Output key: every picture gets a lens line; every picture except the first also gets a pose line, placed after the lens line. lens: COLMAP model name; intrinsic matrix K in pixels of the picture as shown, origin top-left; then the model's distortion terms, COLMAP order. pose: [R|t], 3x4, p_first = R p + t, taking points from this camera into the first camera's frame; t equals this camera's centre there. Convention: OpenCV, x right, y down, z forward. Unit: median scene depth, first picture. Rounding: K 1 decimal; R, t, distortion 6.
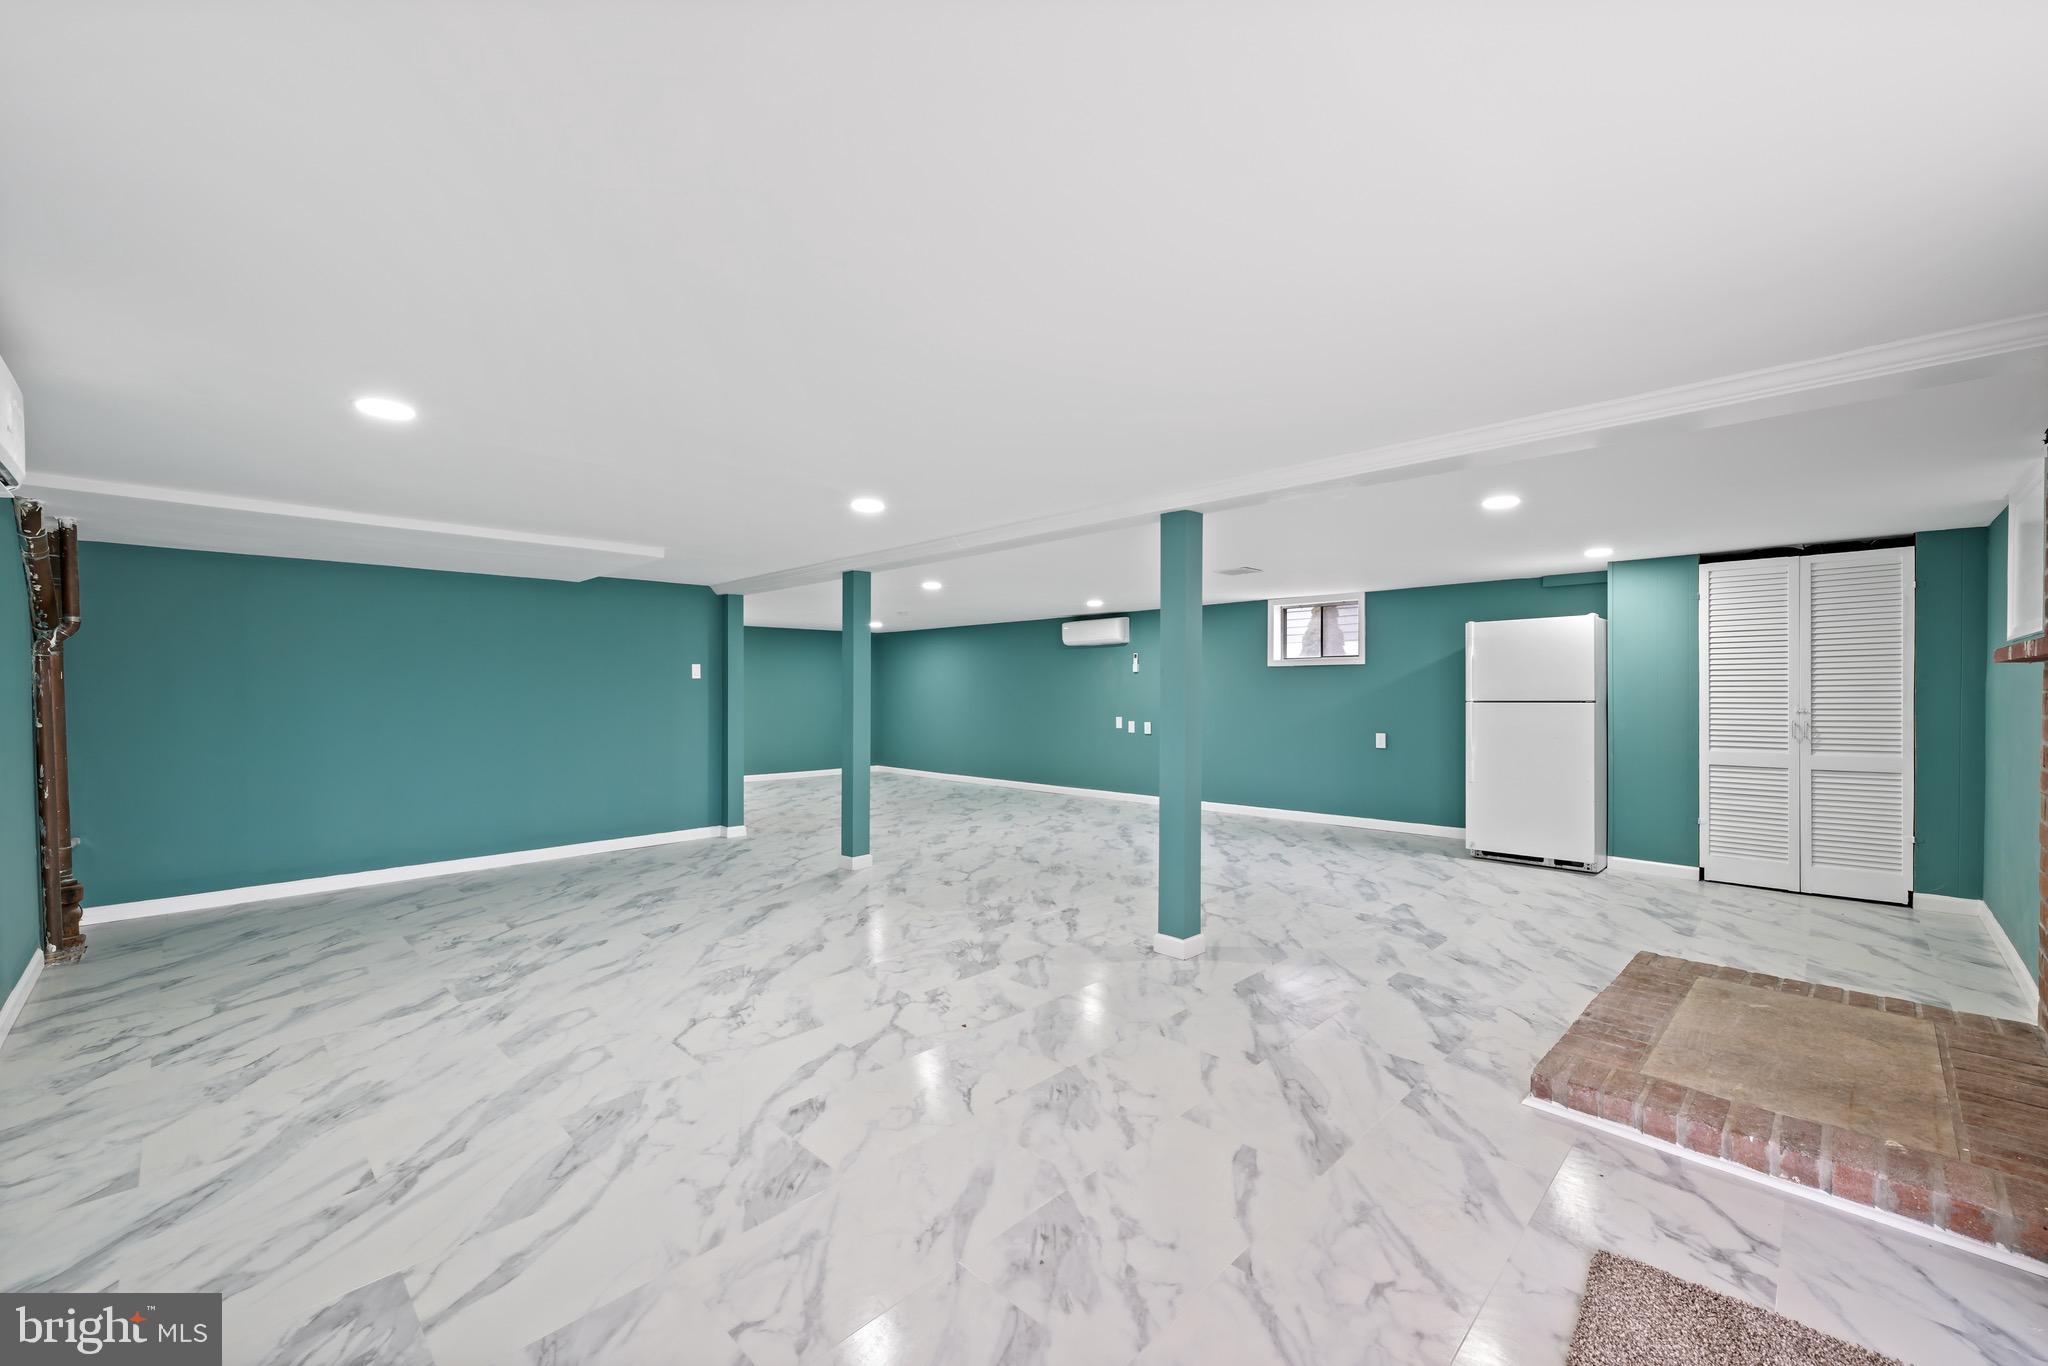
lens RADIAL K [[822.6, 0, 1027.7], [0, 822.6, 691.7], [0, 0, 1]] dist [-0.001402, 0.000419]
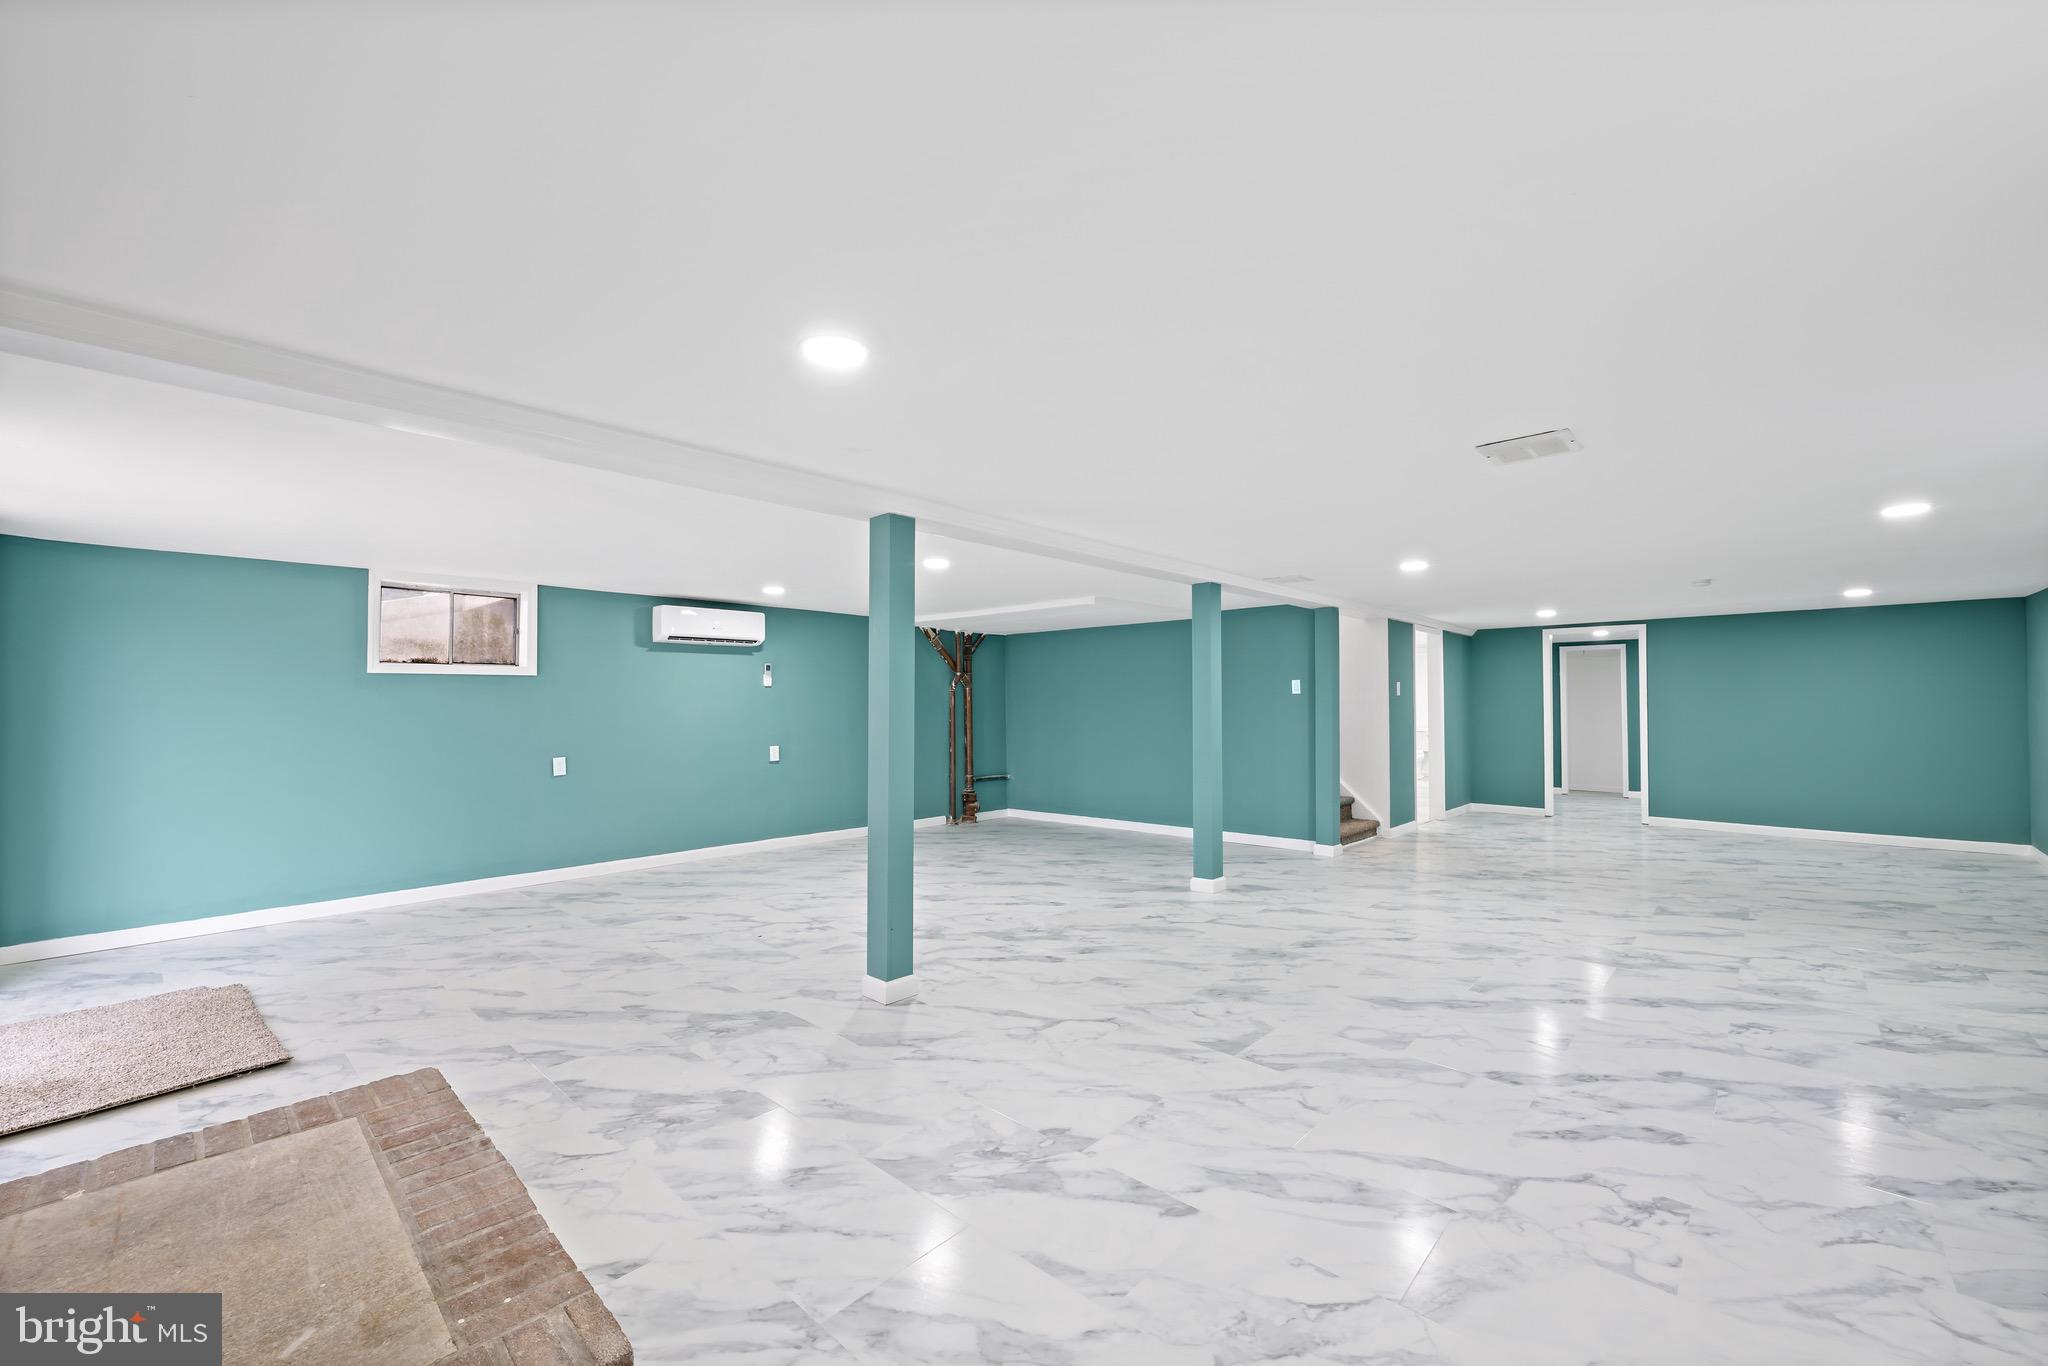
lens RADIAL K [[822.6, 0, 1024.2], [0, 822.6, 674.7], [0, 0, 1]] dist [-0.001402, 0.000419]
pose [[0.029873, -0.032873, -0.999013, 1.074425], [-0.001866, 0.999455, -0.032943, -0.009399], [0.999552, 0.002849, 0.029795, 1.080760]]
